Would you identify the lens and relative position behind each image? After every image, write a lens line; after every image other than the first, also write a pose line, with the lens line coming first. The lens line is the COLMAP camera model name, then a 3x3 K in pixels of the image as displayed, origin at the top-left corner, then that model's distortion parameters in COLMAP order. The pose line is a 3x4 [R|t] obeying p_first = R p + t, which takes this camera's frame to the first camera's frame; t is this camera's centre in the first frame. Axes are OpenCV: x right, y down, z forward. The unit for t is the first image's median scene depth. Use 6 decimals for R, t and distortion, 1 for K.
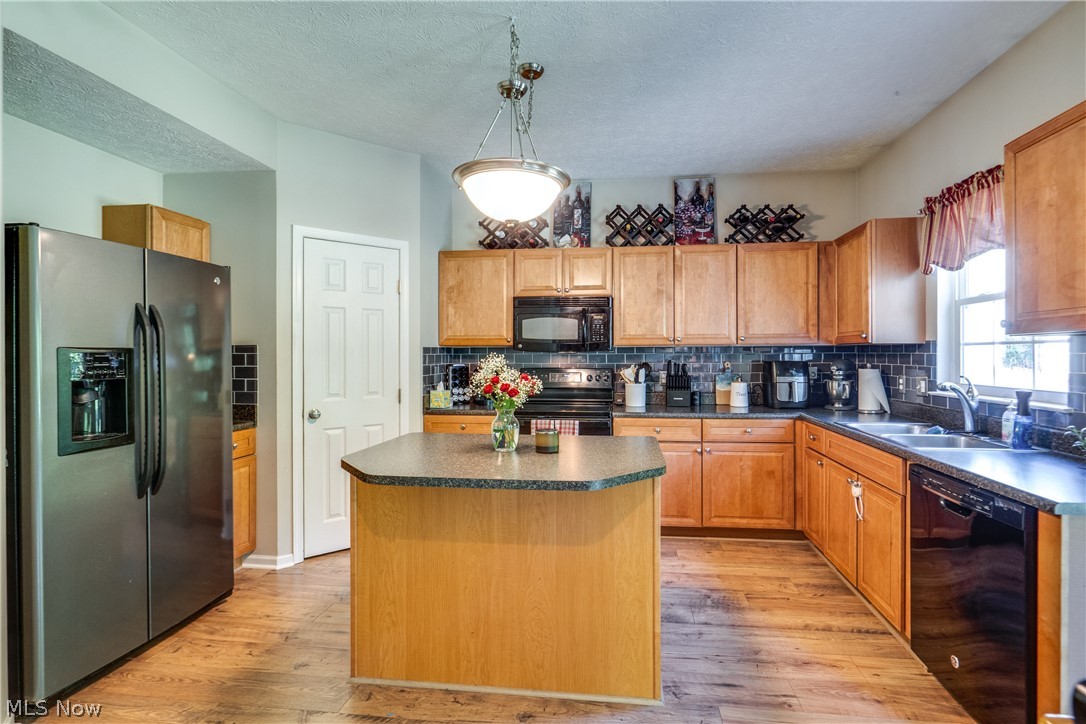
lens RADIAL K [[544.2, 0, 621.5], [0, 544.2, 356.4], [0, 0, 1]] dist [0.000088, 0.001936]
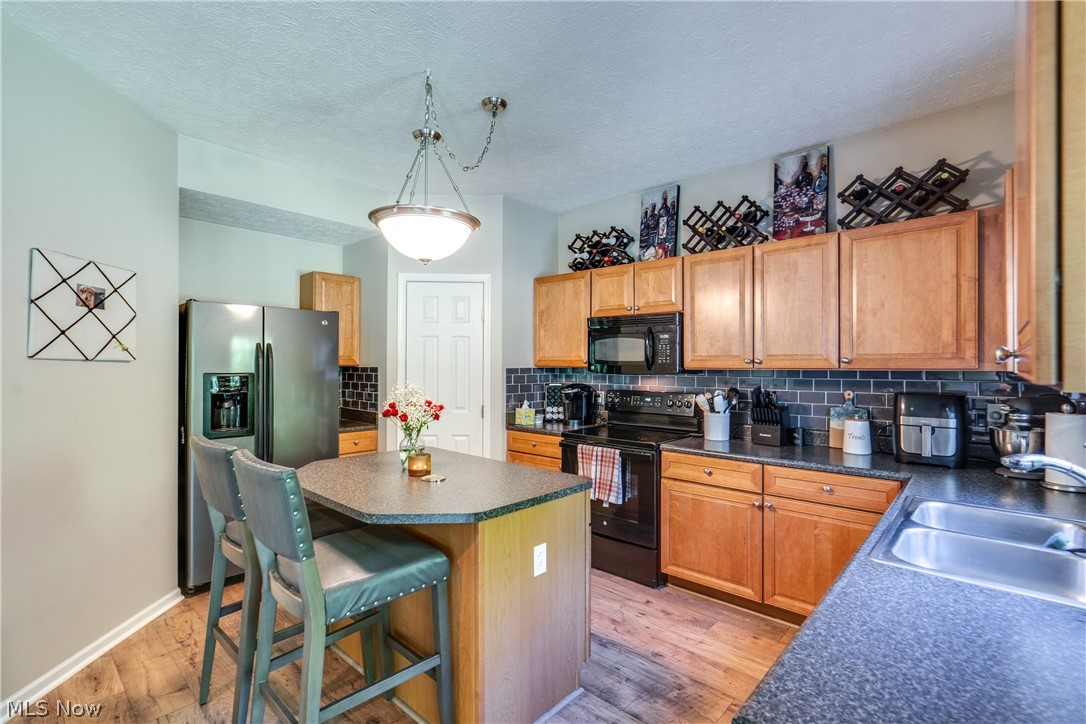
lens RADIAL K [[562.0, 0, 586.6], [0, 562.0, 358.8], [0, 0, 1]] dist [0.000352, 0.000935]
pose [[0.774413, 0.002688, -0.632675, 0.459727], [-0.007884, 0.999954, -0.005401, -0.030195], [0.632632, 0.009171, 0.774398, 0.213133]]
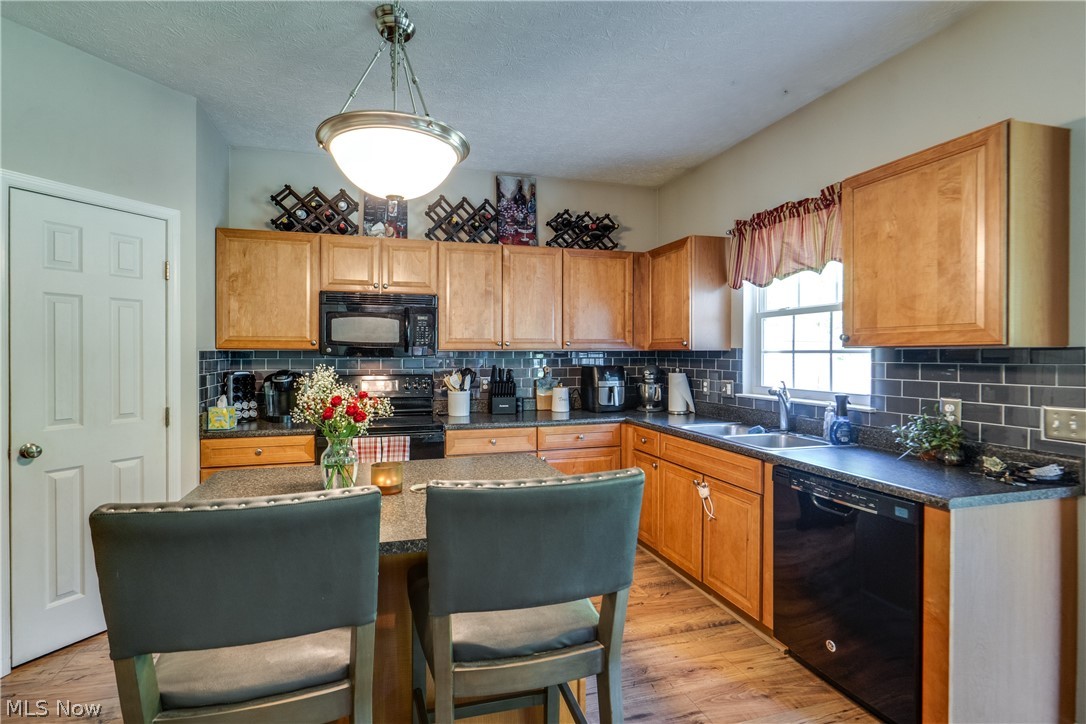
lens RADIAL K [[518.8, 0, 553.2], [0, 518.8, 357.0], [0, 0, 1]] dist [-0.003997, 0.001475]
pose [[0.929162, 0.001371, 0.369669, -0.165147], [-0.003430, 0.999982, 0.004914, -0.013701], [-0.369656, -0.005834, 0.929150, 0.135749]]
